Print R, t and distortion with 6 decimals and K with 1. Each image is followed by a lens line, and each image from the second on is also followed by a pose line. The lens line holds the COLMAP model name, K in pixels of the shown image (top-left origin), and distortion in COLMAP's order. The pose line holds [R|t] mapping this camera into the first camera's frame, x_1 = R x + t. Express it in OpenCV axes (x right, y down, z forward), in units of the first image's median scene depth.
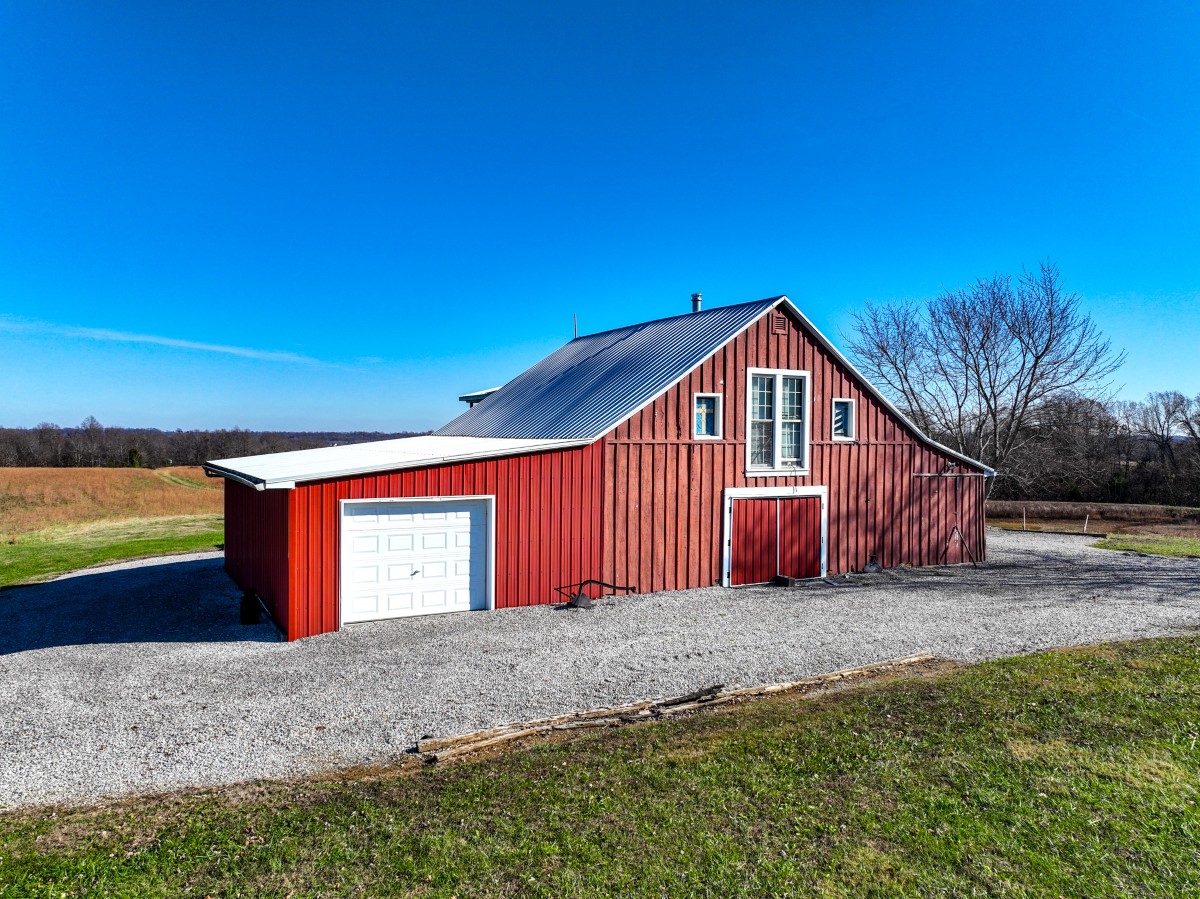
lens RADIAL K [[840.8, 0, 600.0], [0, 840.8, 449.5], [0, 0, 1]] dist [0.004723, -0.000414]
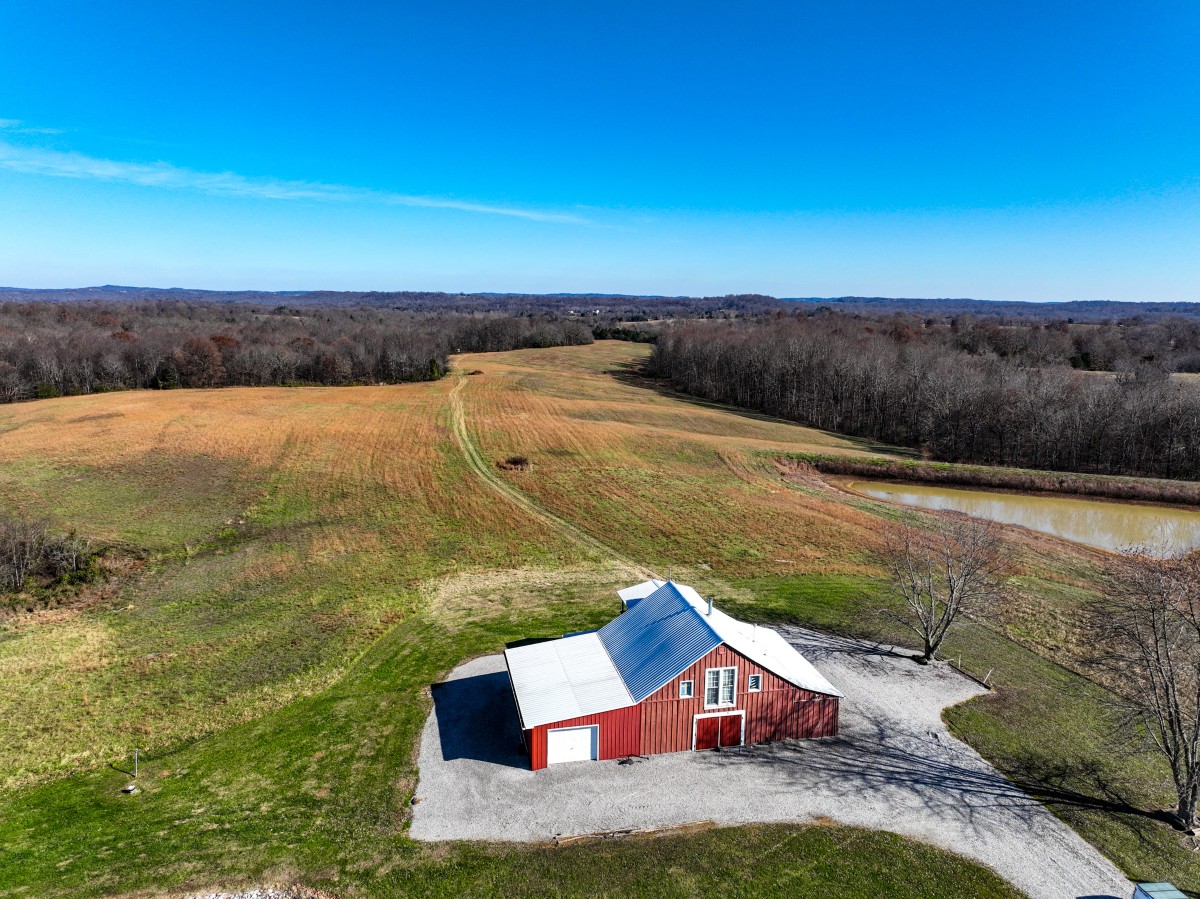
lens RADIAL K [[840.8, 0, 600.0], [0, 840.8, 449.5], [0, 0, 1]] dist [0.004723, -0.000414]
pose [[0.954418, 0.057264, -0.292929, 0.554478], [-0.008187, 0.986076, 0.166093, -1.120846], [0.298361, -0.156123, 0.941598, -1.304193]]
